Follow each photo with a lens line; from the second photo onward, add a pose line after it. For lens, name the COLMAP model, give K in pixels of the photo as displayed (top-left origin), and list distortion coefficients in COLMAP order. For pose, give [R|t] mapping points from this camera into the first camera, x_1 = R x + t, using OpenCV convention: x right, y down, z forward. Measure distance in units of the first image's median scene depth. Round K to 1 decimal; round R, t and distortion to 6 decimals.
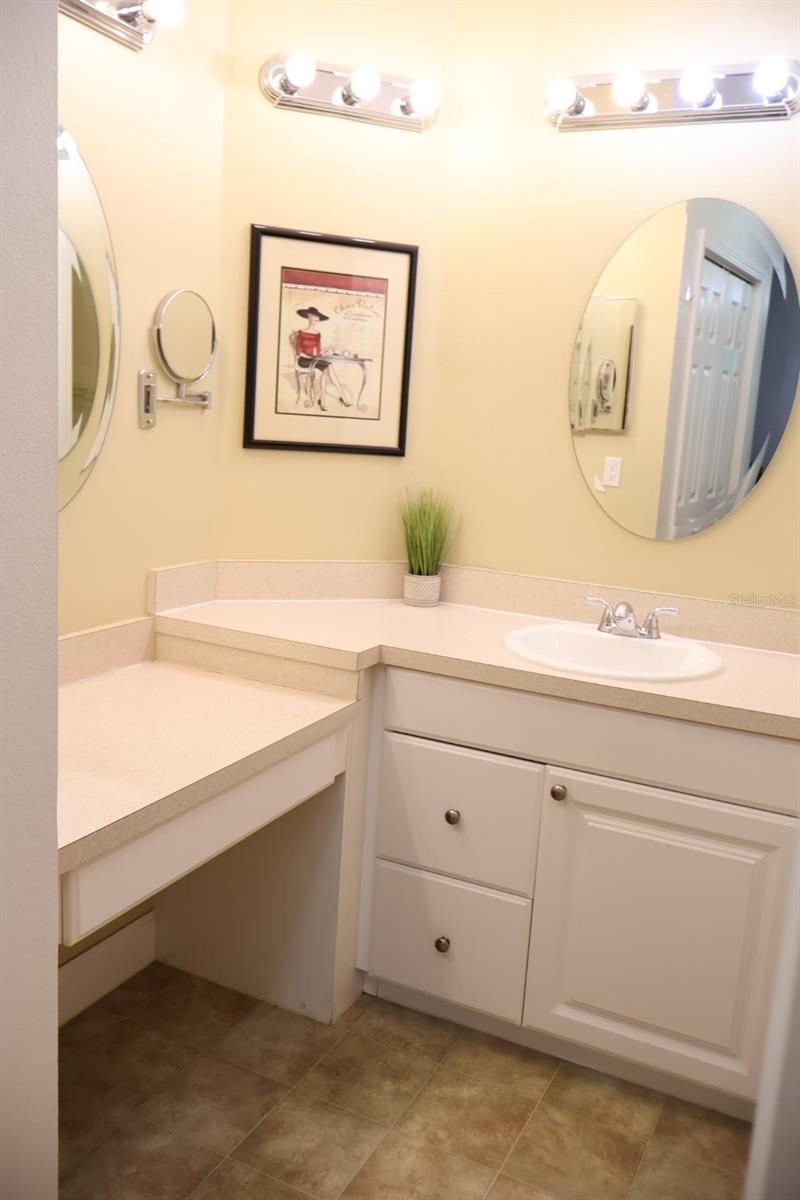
lens RADIAL K [[995.1, 0, 393.0], [0, 995.1, 596.0], [0, 0, 1]] dist [-0.004342, -0.001267]
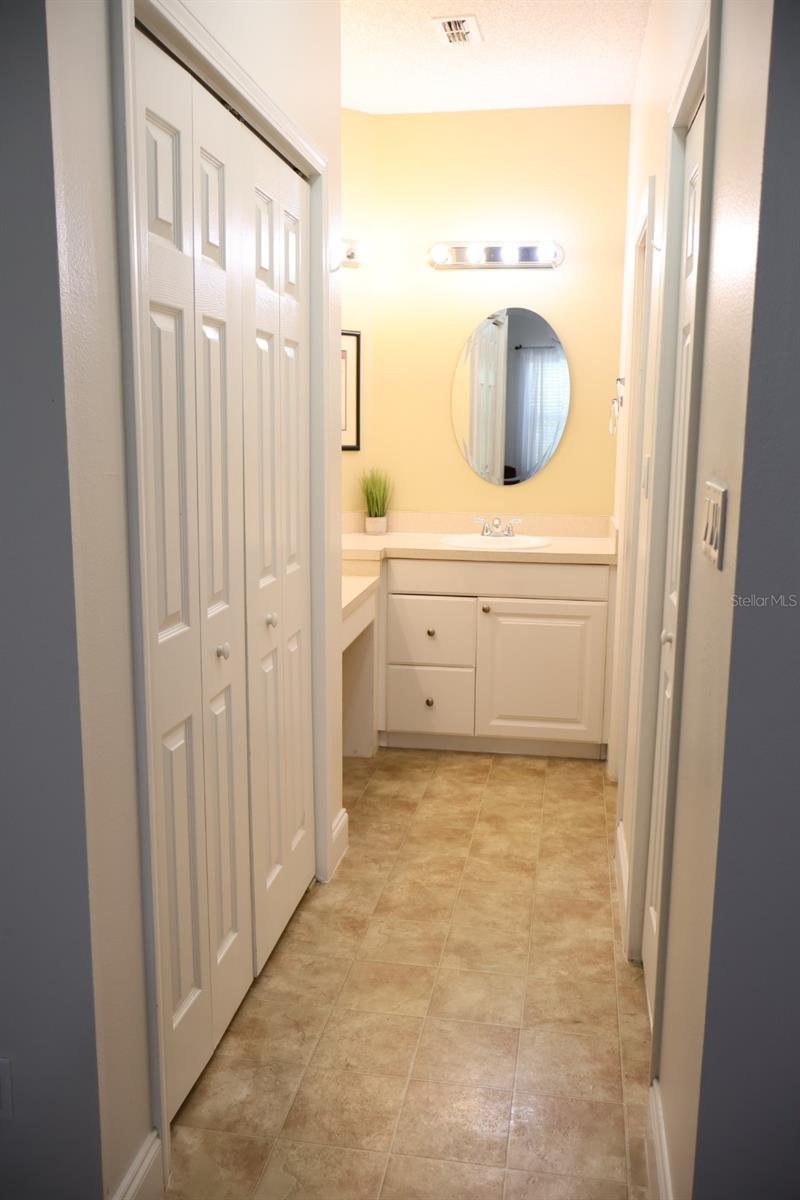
lens RADIAL K [[995.1, 0, 401.8], [0, 995.1, 603.0], [0, 0, 1]] dist [-0.004342, -0.001267]
pose [[0.953285, -0.102391, 0.284190, -0.536999], [0.101510, 0.994674, 0.017869, 0.124296], [-0.284506, 0.011814, 0.958601, -0.836120]]
